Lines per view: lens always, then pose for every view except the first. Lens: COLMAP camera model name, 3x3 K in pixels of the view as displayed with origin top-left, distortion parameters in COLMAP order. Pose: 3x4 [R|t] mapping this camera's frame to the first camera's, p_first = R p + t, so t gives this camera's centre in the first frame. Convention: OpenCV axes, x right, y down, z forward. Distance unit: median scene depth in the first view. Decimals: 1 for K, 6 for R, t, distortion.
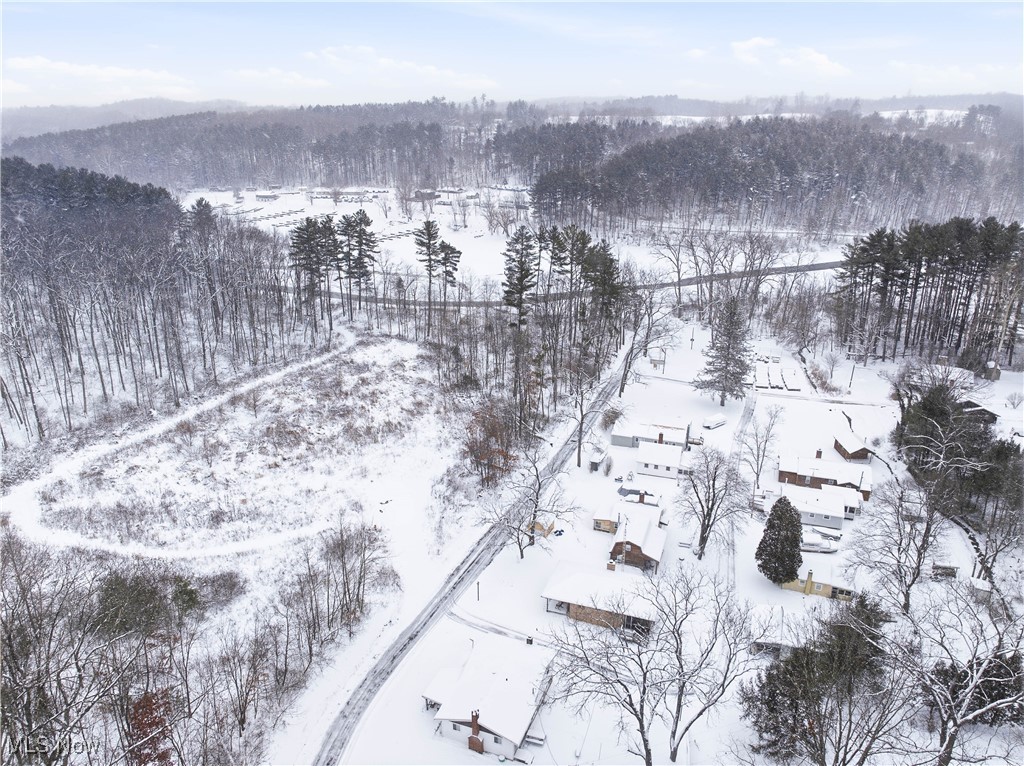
lens RADIAL K [[713.5, 0, 512.0], [0, 713.5, 383.0], [0, 0, 1]] dist [-0.030756, -0.002544]
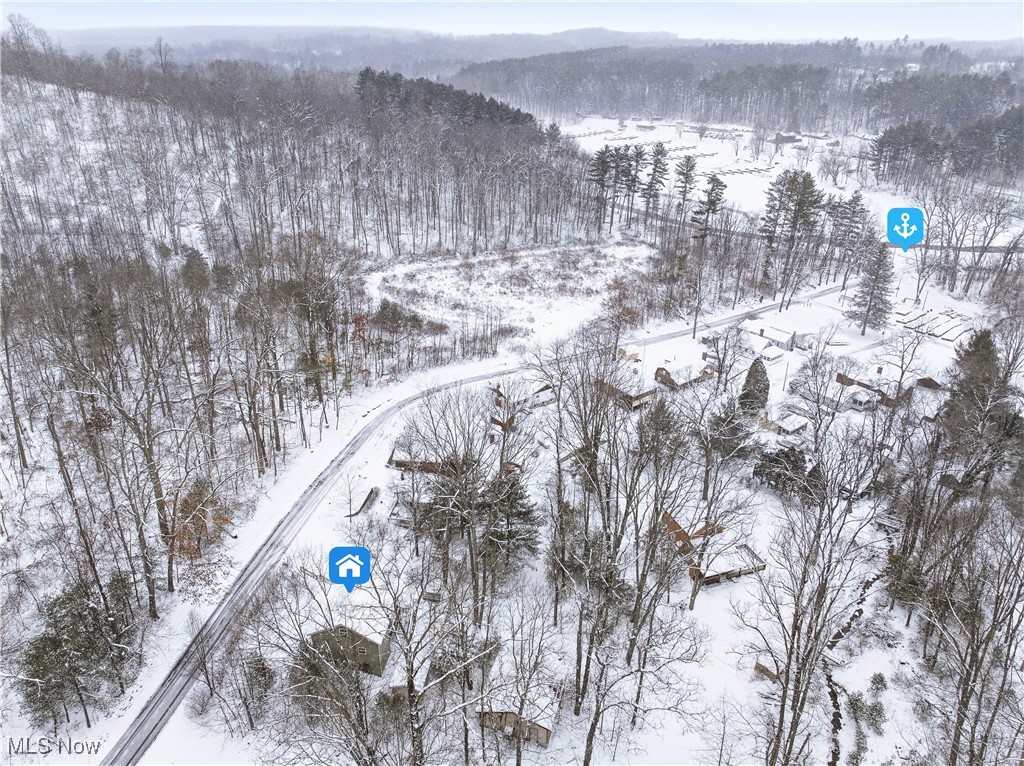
lens RADIAL K [[713.5, 0, 512.0], [0, 713.5, 383.0], [0, 0, 1]] dist [-0.030756, -0.002544]
pose [[0.845265, 0.245253, -0.474740, 0.354552], [-0.204042, 0.969267, 0.137435, 0.061487], [0.493856, -0.019302, 0.869329, -0.288648]]
